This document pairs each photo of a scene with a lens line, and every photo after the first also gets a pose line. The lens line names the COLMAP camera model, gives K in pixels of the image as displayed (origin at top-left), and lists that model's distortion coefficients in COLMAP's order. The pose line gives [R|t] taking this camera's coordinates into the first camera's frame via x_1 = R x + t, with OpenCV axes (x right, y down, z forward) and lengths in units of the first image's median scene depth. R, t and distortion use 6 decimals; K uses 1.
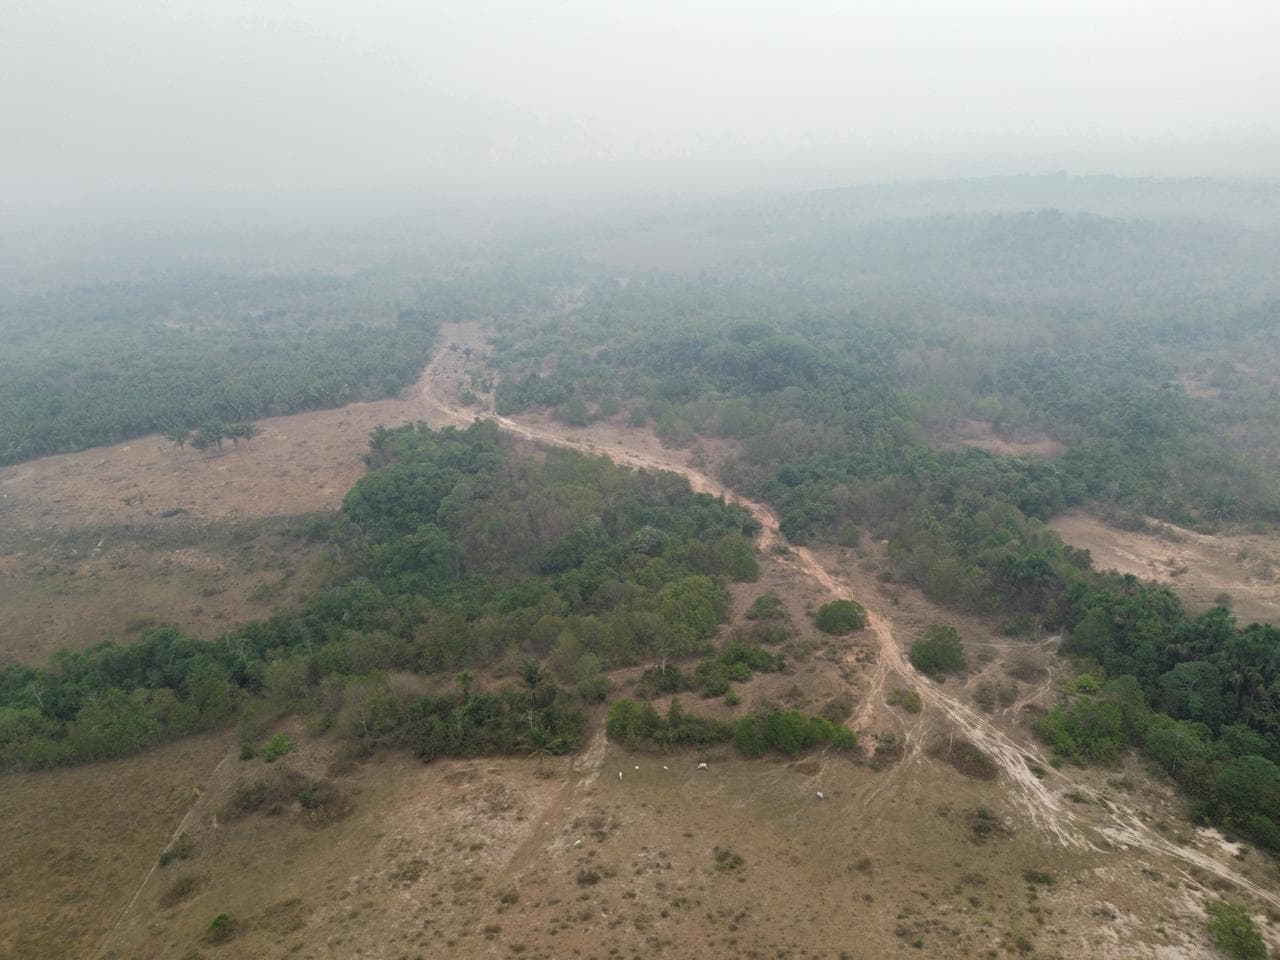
lens RADIAL K [[906.9, 0, 640.6], [0, 906.9, 481.4], [0, 0, 1]] dist [0.056077, -0.049068]
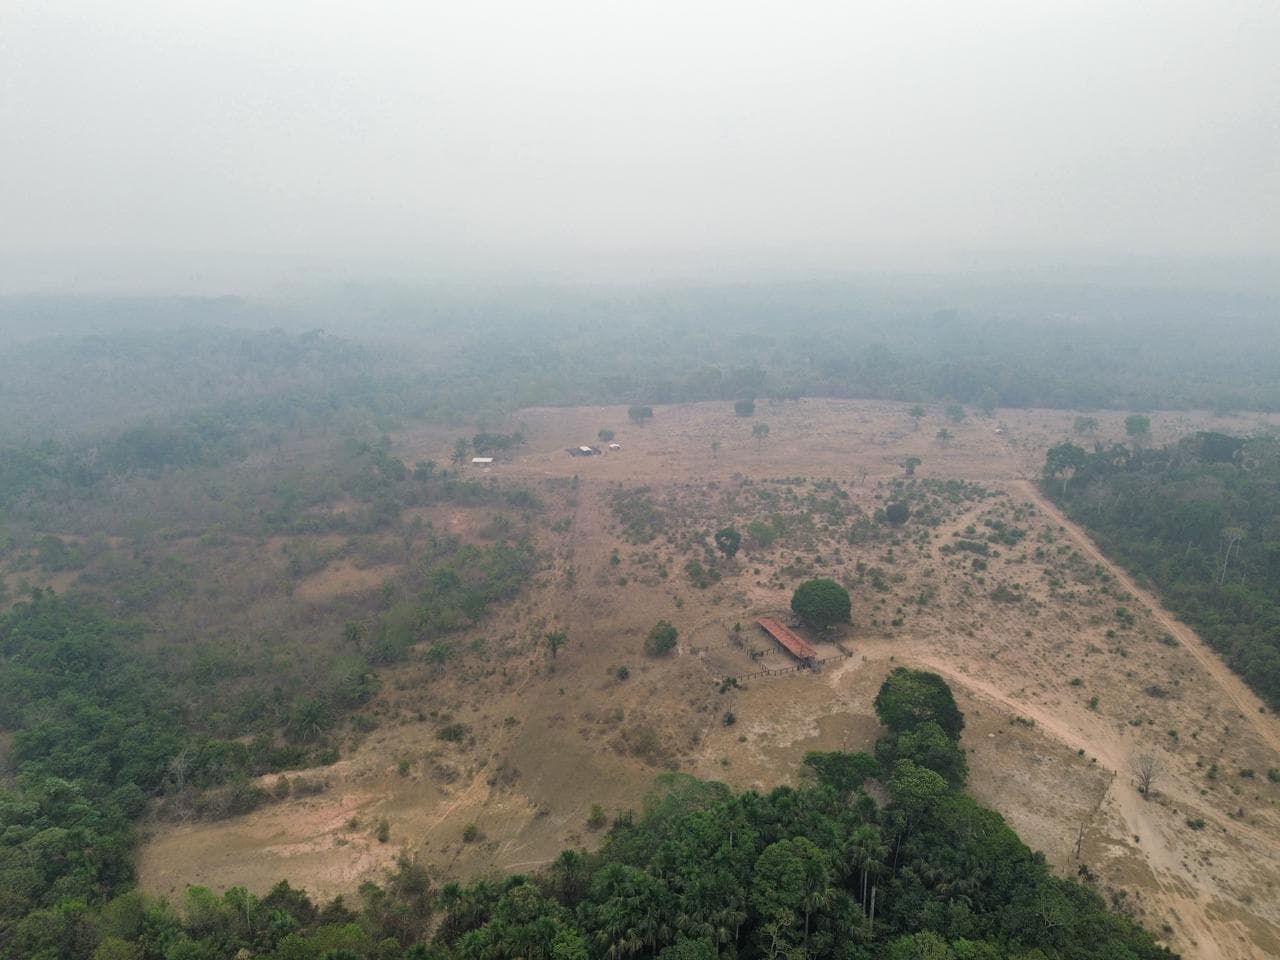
lens RADIAL K [[906.9, 0, 640.6], [0, 906.9, 481.4], [0, 0, 1]] dist [0.056077, -0.049068]
pose [[0.193710, -0.215144, 0.957178, -0.018111], [0.334527, 0.931670, 0.141710, -0.236136], [-0.922262, 0.292752, 0.252445, 0.653502]]
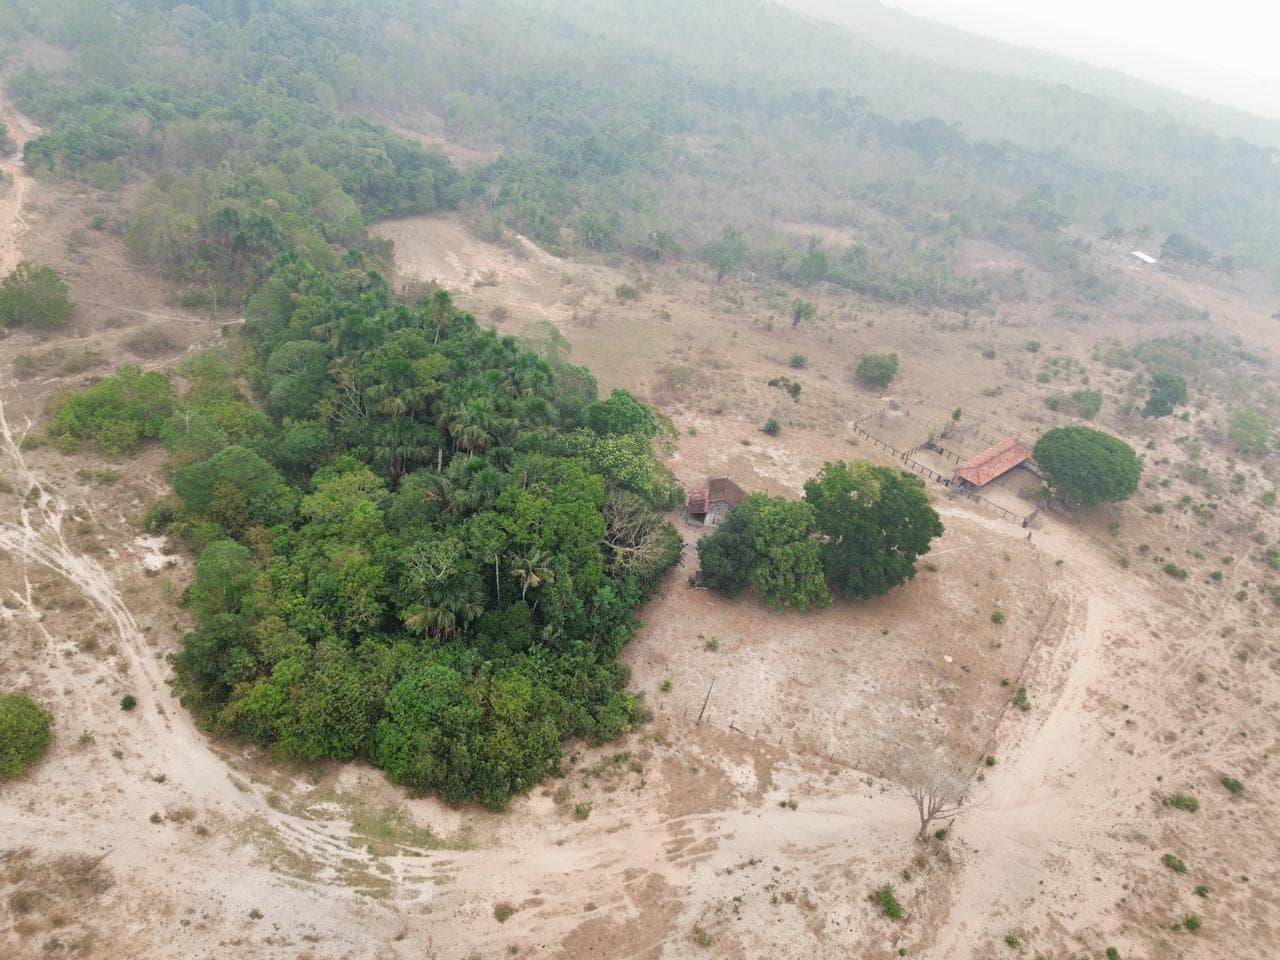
lens RADIAL K [[906.9, 0, 640.6], [0, 906.9, 481.4], [0, 0, 1]] dist [0.056077, -0.049068]
pose [[0.936218, 0.104079, 0.335655, 0.550742], [-0.180050, 0.962312, 0.203809, 0.093509], [-0.301792, -0.251244, 0.919673, 0.184687]]
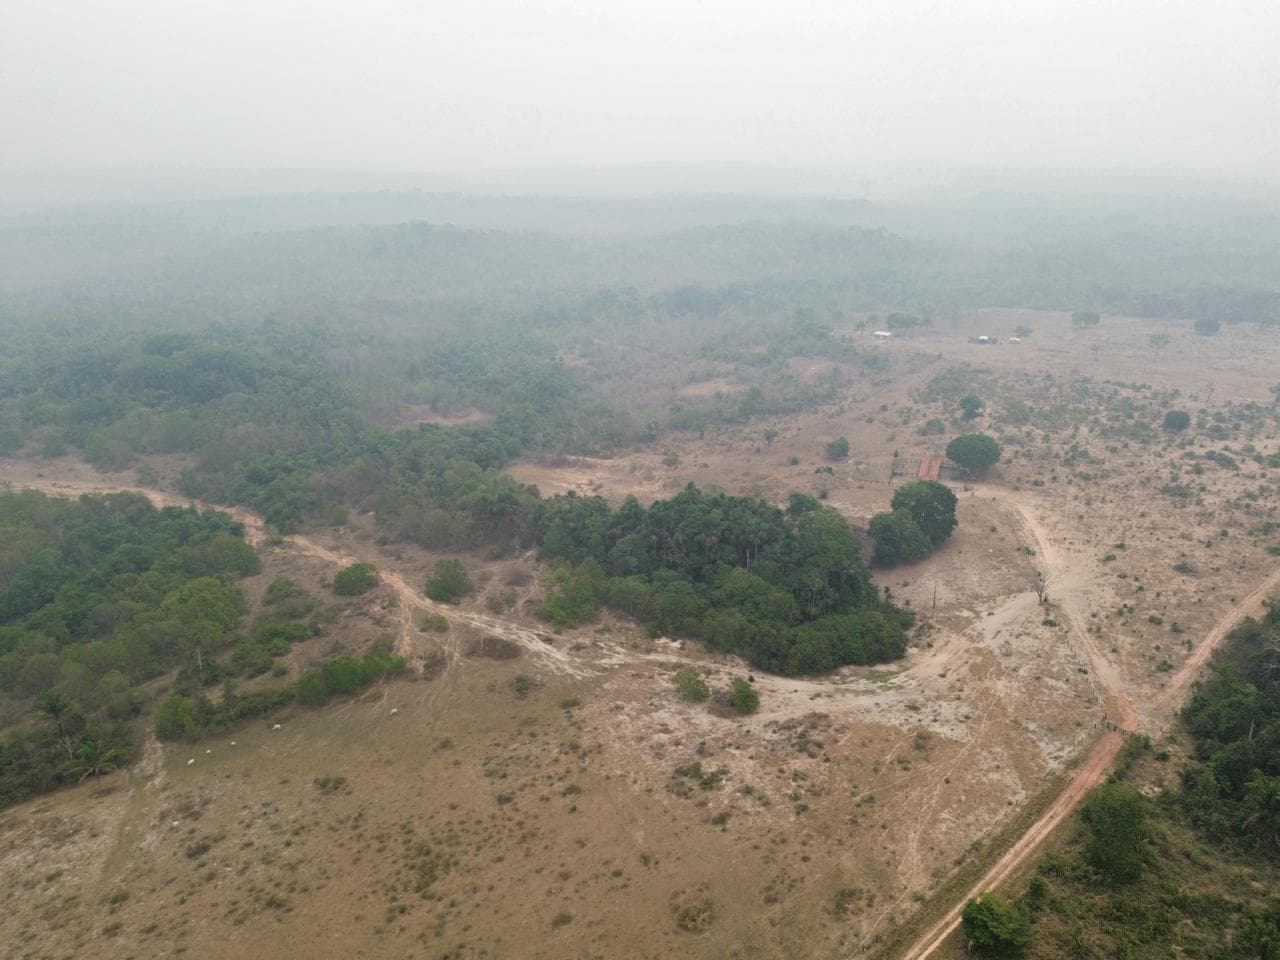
lens RADIAL K [[906.9, 0, 640.6], [0, 906.9, 481.4], [0, 0, 1]] dist [0.056077, -0.049068]
pose [[0.797806, -0.172609, 0.577678, -0.135135], [0.182103, 0.982380, 0.042040, 0.055794], [-0.574756, 0.071657, 0.815182, -0.109512]]
